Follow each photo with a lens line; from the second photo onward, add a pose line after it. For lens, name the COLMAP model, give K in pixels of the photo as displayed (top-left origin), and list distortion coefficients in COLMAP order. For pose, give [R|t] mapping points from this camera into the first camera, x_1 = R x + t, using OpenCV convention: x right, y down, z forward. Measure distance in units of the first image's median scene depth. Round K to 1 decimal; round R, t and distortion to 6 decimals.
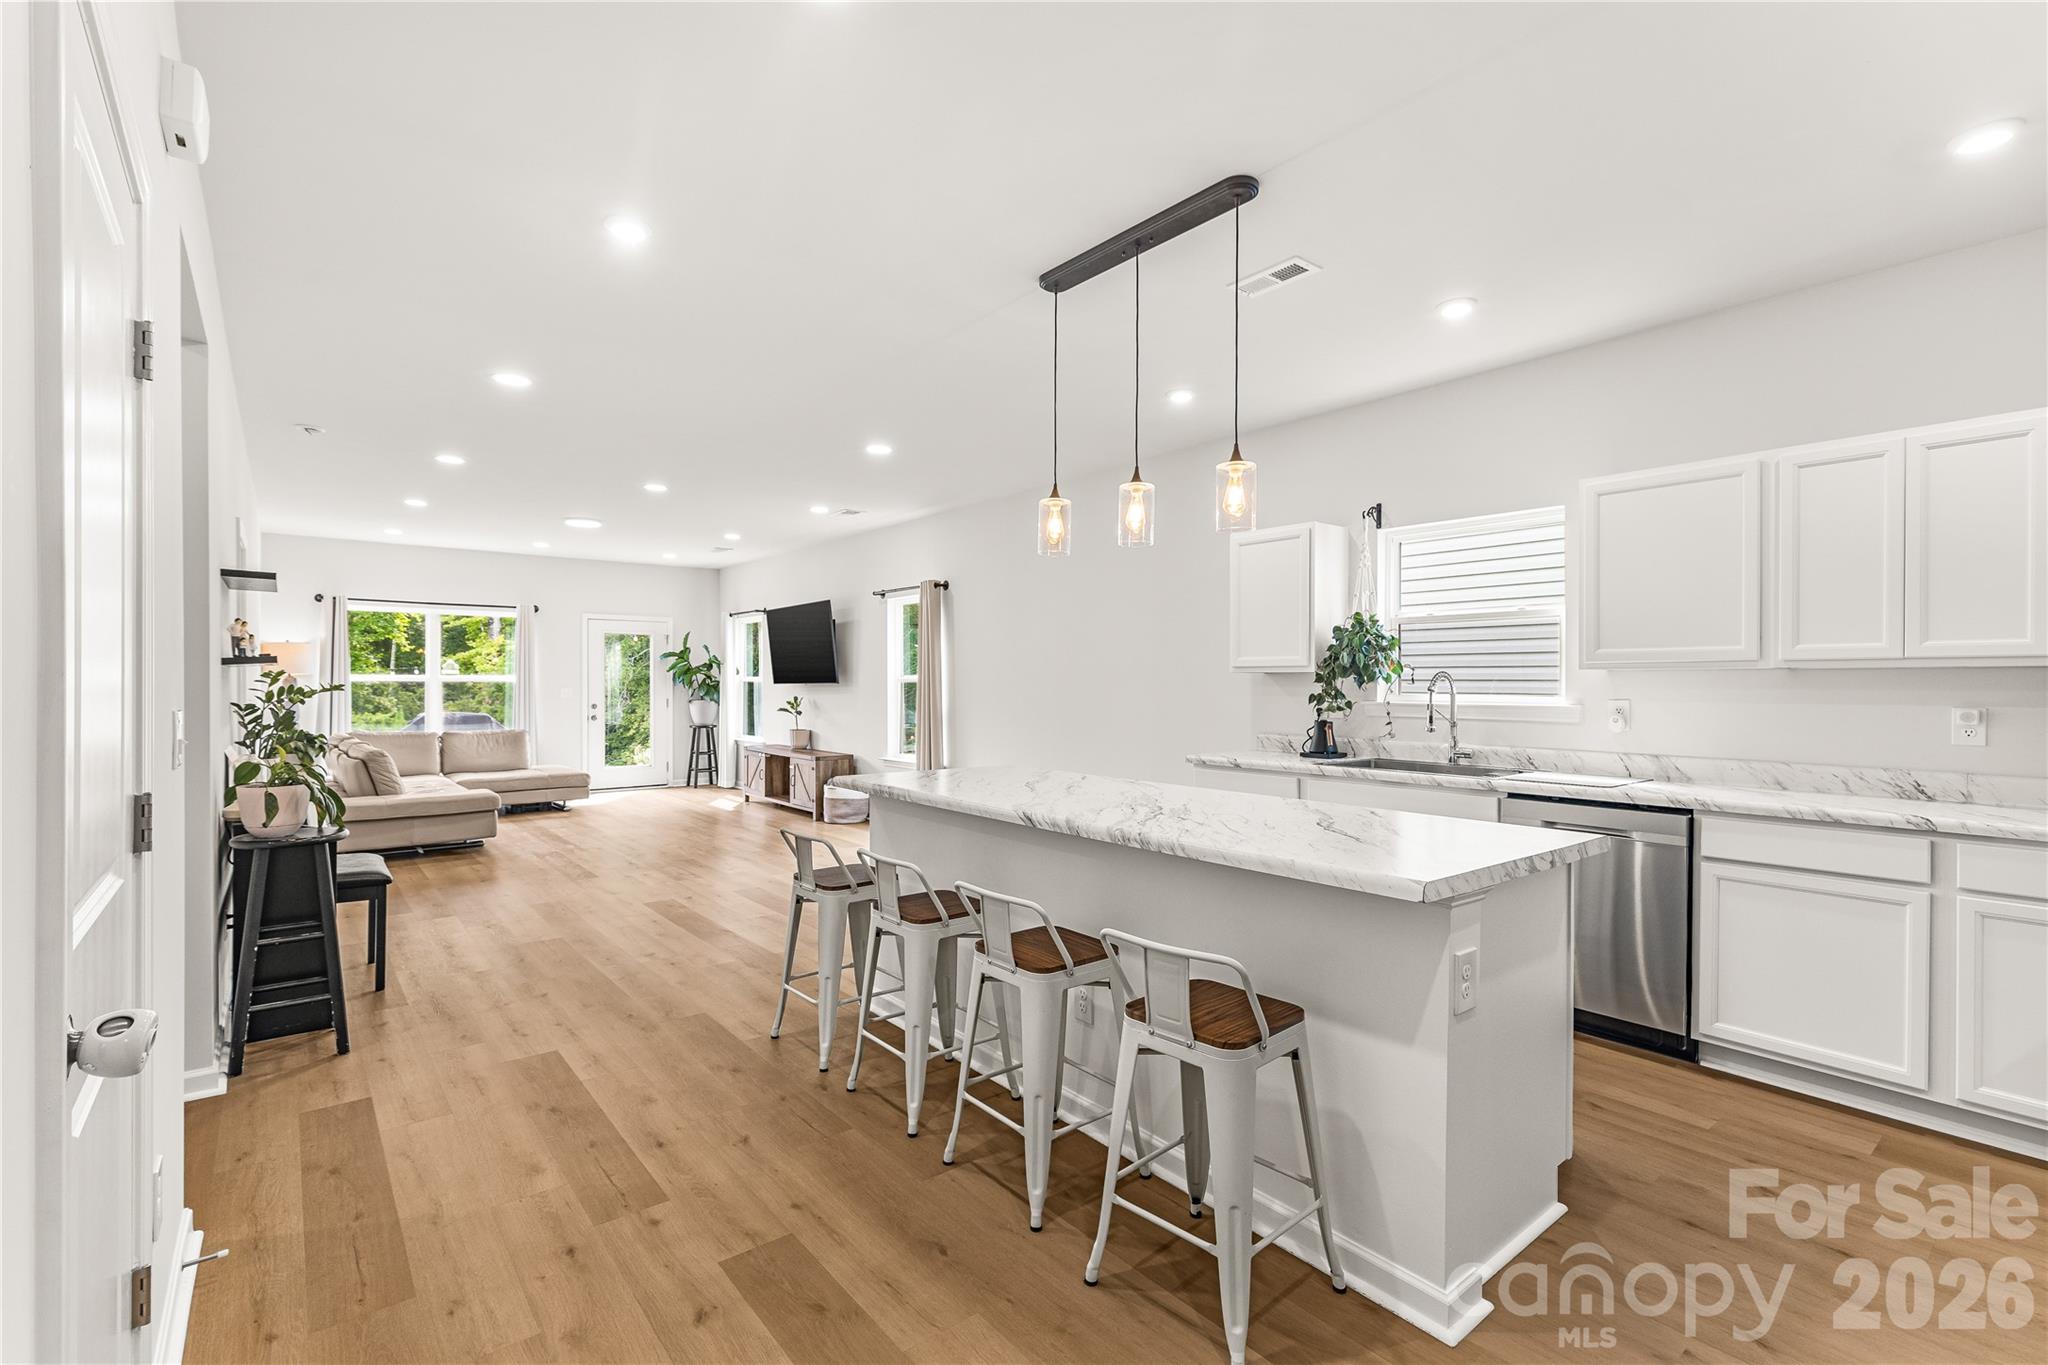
lens RADIAL K [[919.9, 0, 1019.8], [0, 919.9, 685.5], [0, 0, 1]] dist [0.006134, -0.001077]
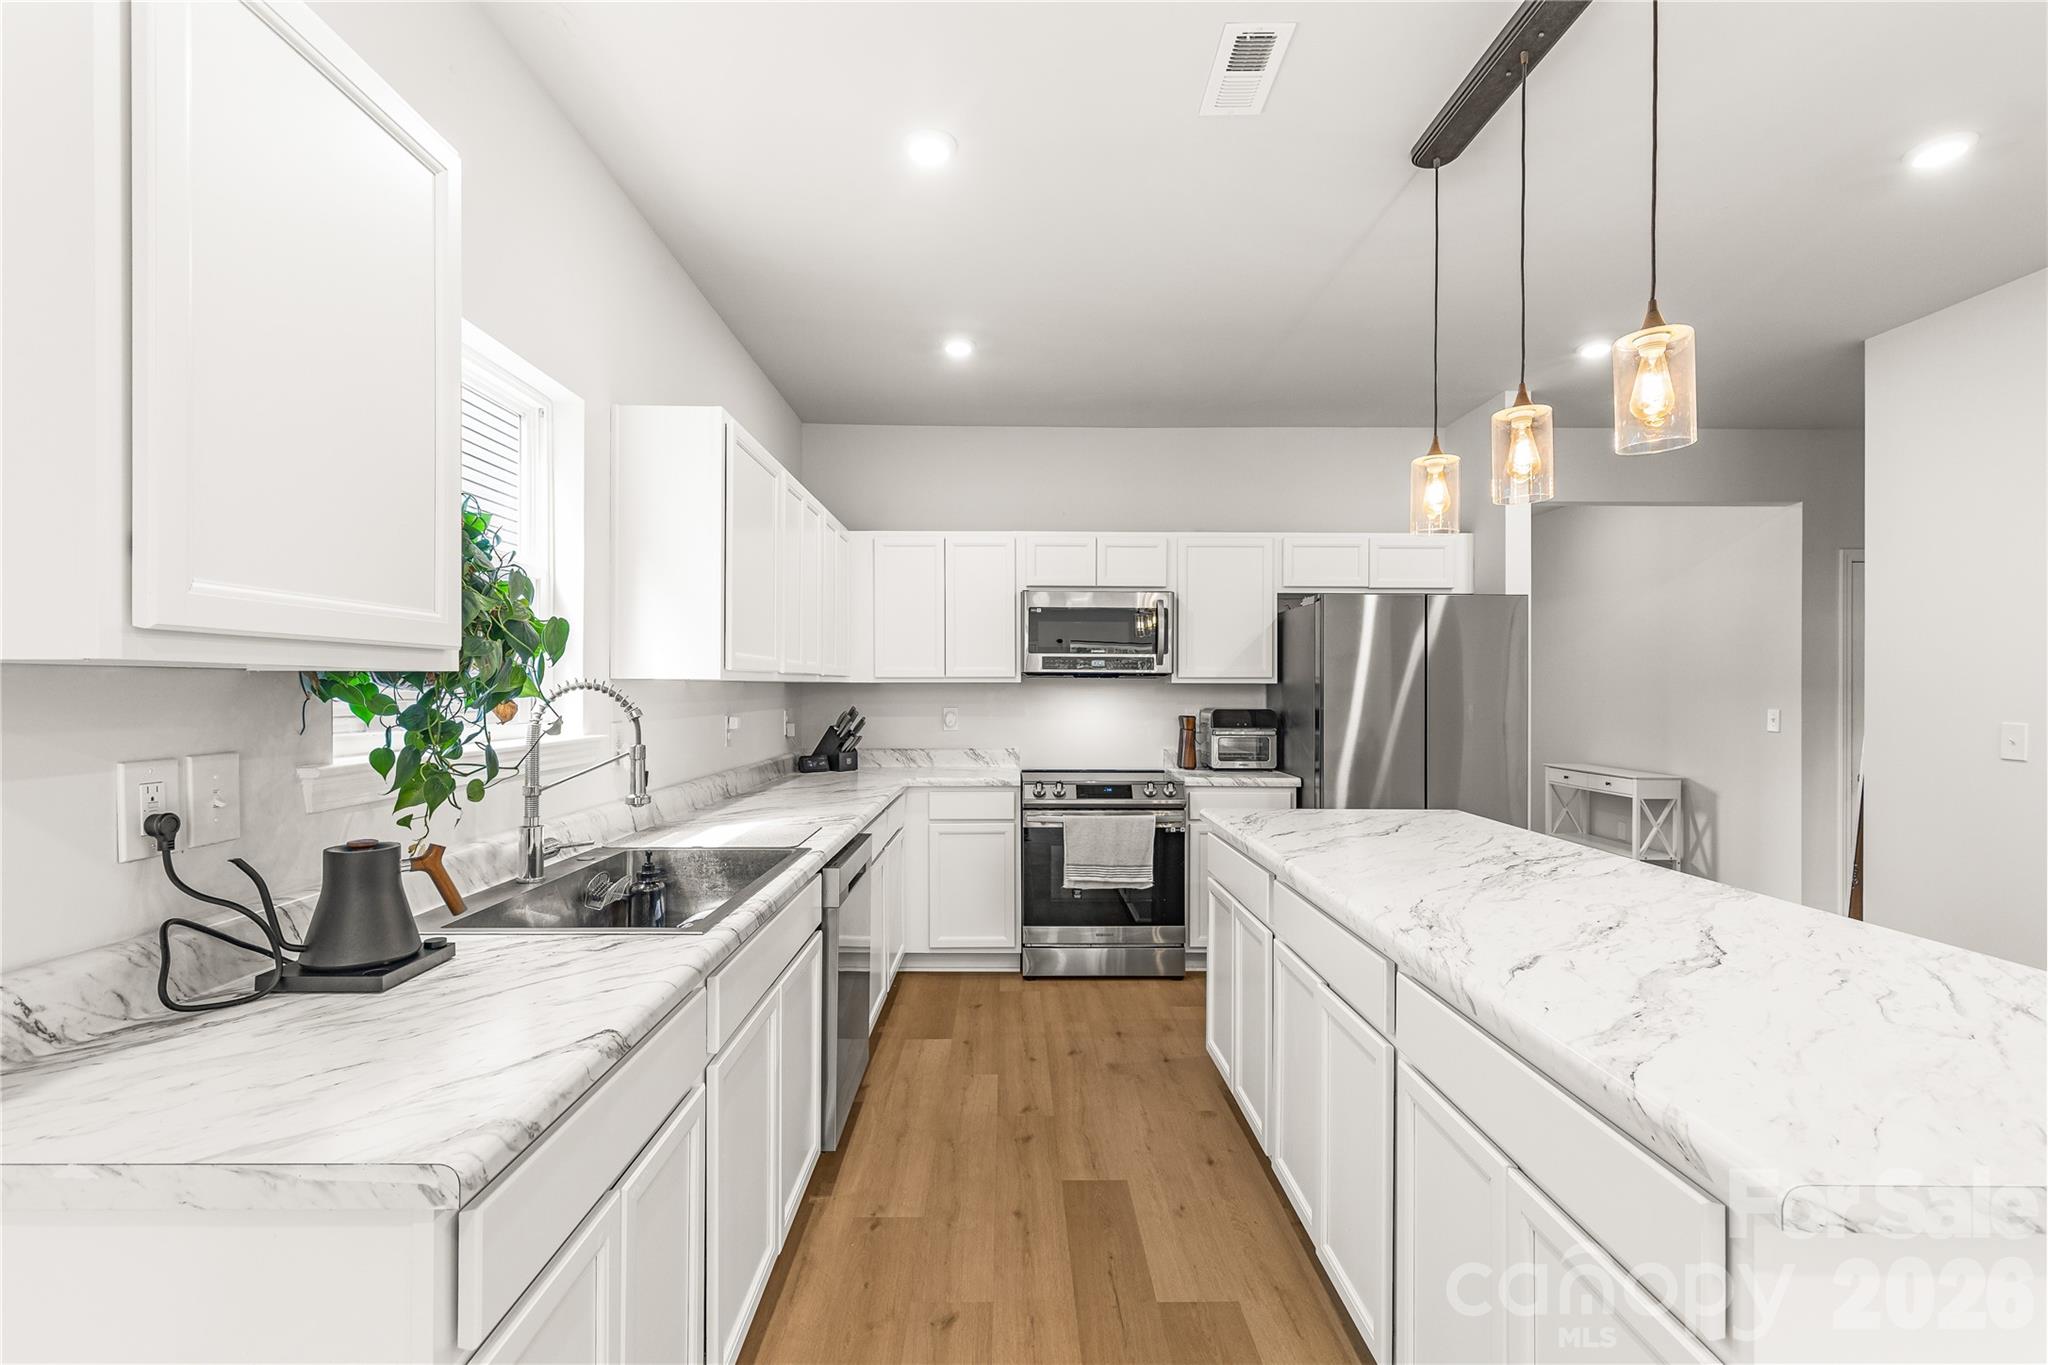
lens RADIAL K [[919.9, 0, 1019.8], [0, 919.9, 685.5], [0, 0, 1]] dist [0.006134, -0.001077]
pose [[-0.786901, -0.004359, 0.617063, -0.000370], [-0.004315, 0.999989, 0.001561, -0.005883], [-0.617064, -0.001434, -0.786912, 0.589683]]
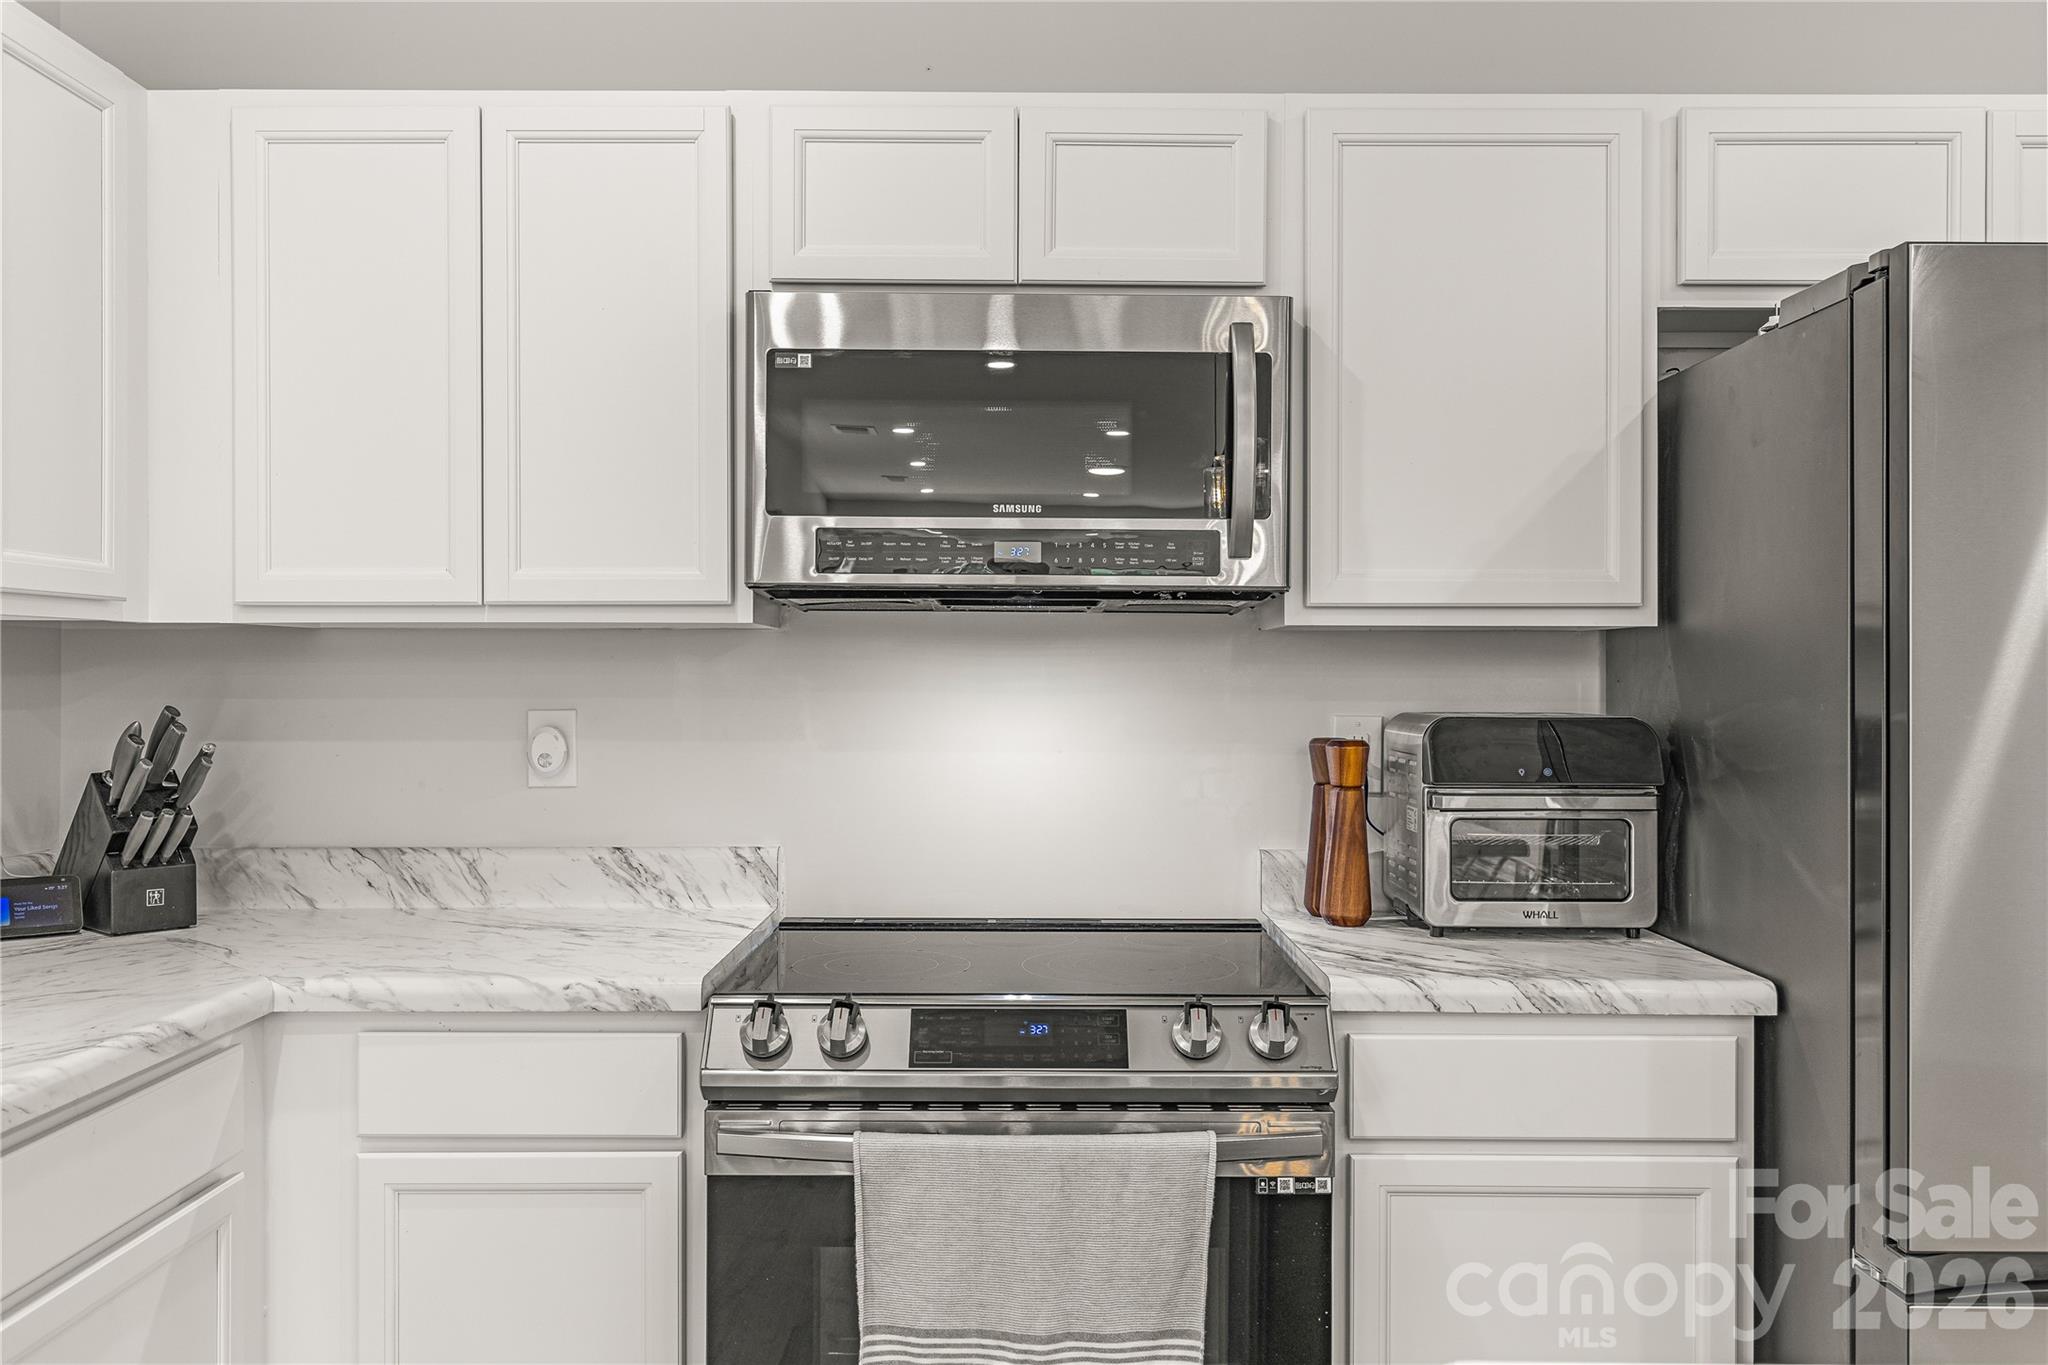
lens RADIAL K [[1613.6, 0, 1022.8], [0, 1613.6, 662.3], [0, 0, 1]] dist [0.006748, -0.000343]
pose [[-0.779373, -0.002426, 0.626555, 0.124589], [-0.004955, 0.999985, -0.002291, 0.000015], [-0.626540, -0.004891, -0.779374, 0.353463]]
